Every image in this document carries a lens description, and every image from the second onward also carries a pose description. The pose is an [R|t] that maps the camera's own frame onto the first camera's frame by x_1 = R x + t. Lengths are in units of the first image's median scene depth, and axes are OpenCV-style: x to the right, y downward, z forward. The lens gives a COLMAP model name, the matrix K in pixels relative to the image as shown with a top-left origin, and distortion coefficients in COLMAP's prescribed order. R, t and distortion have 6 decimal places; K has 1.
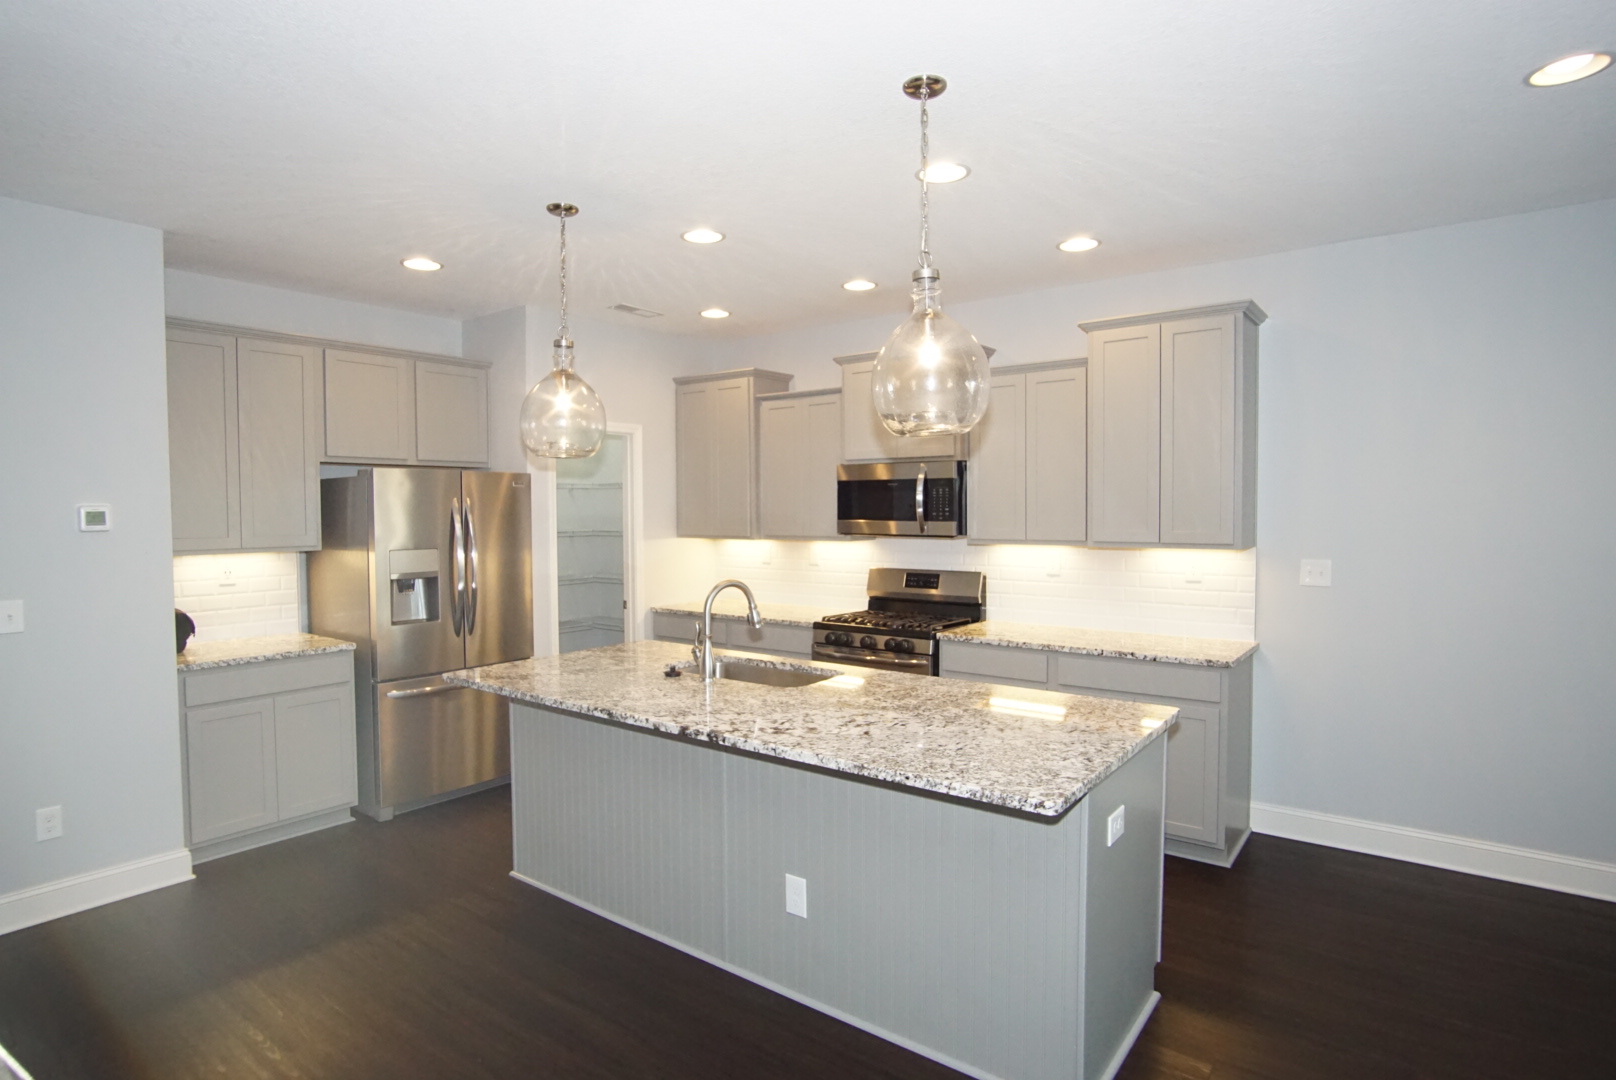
lens RADIAL K [[853.2, 0, 775.6], [0, 853.2, 538.4], [0, 0, 1]] dist [-0.029127, 0.010896]
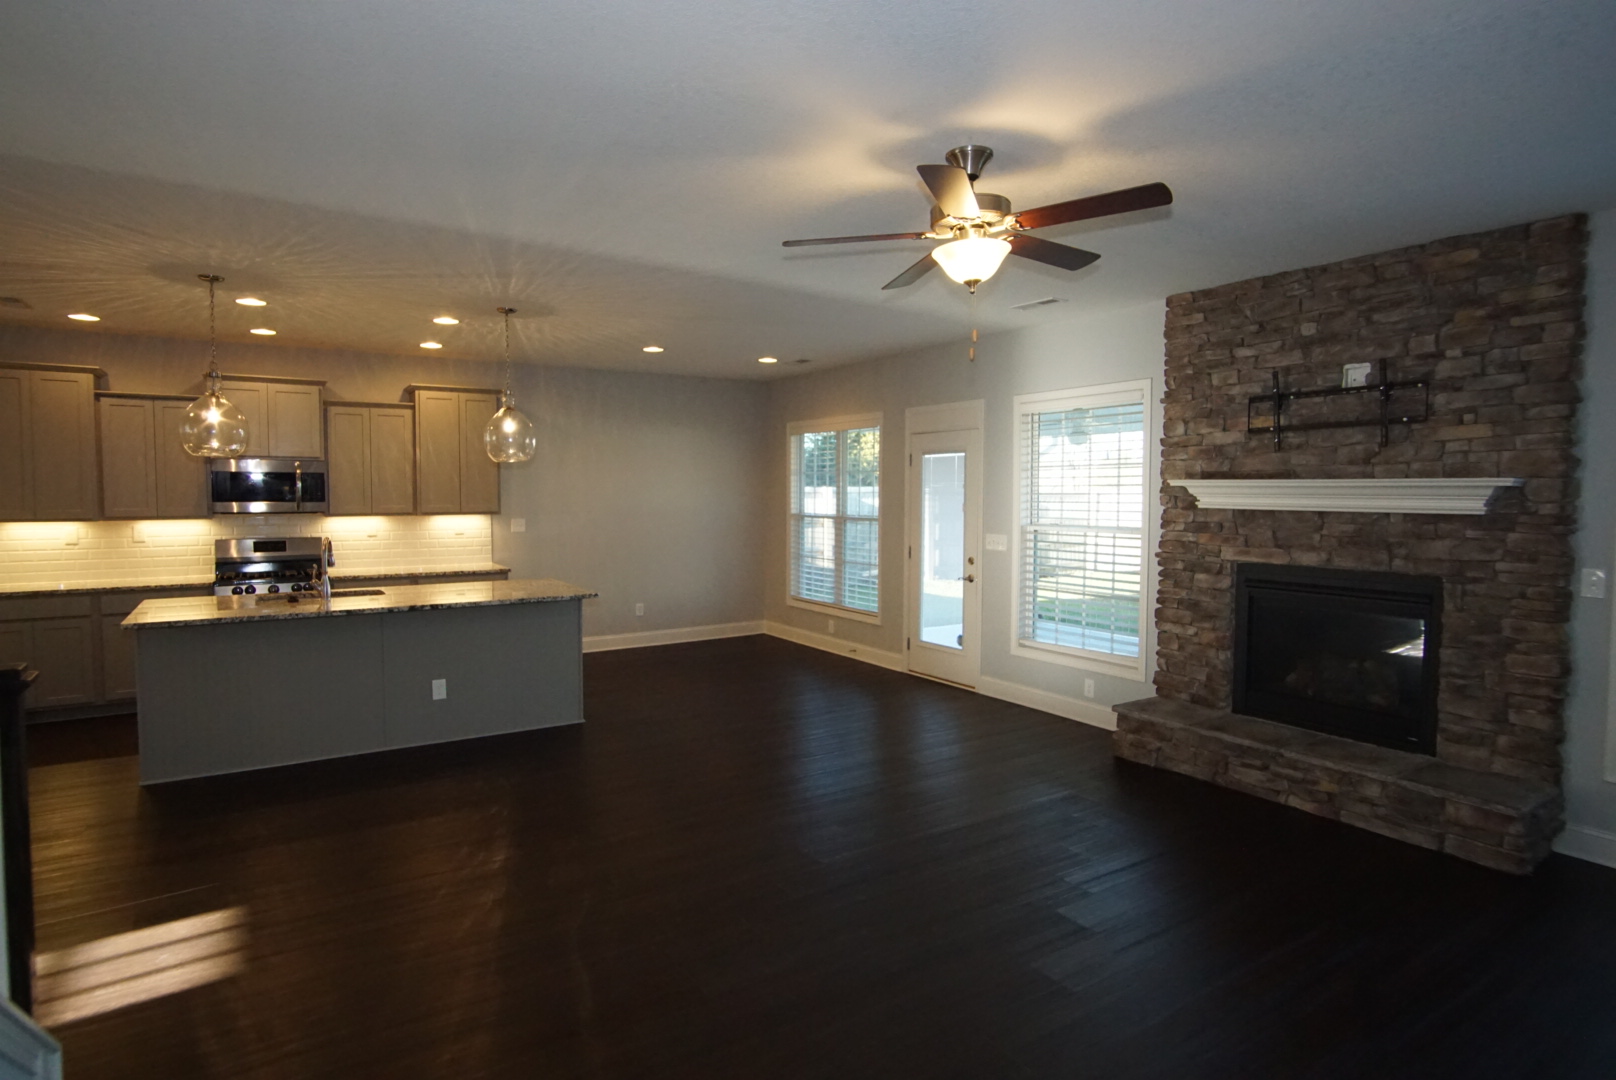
lens RADIAL K [[853.2, 0, 775.6], [0, 853.2, 538.4], [0, 0, 1]] dist [-0.029127, 0.010896]
pose [[0.356083, -0.045102, 0.933365, -0.927396], [0.027882, 0.998903, 0.037631, 0.010082], [-0.934038, 0.012624, 0.356949, -0.268649]]
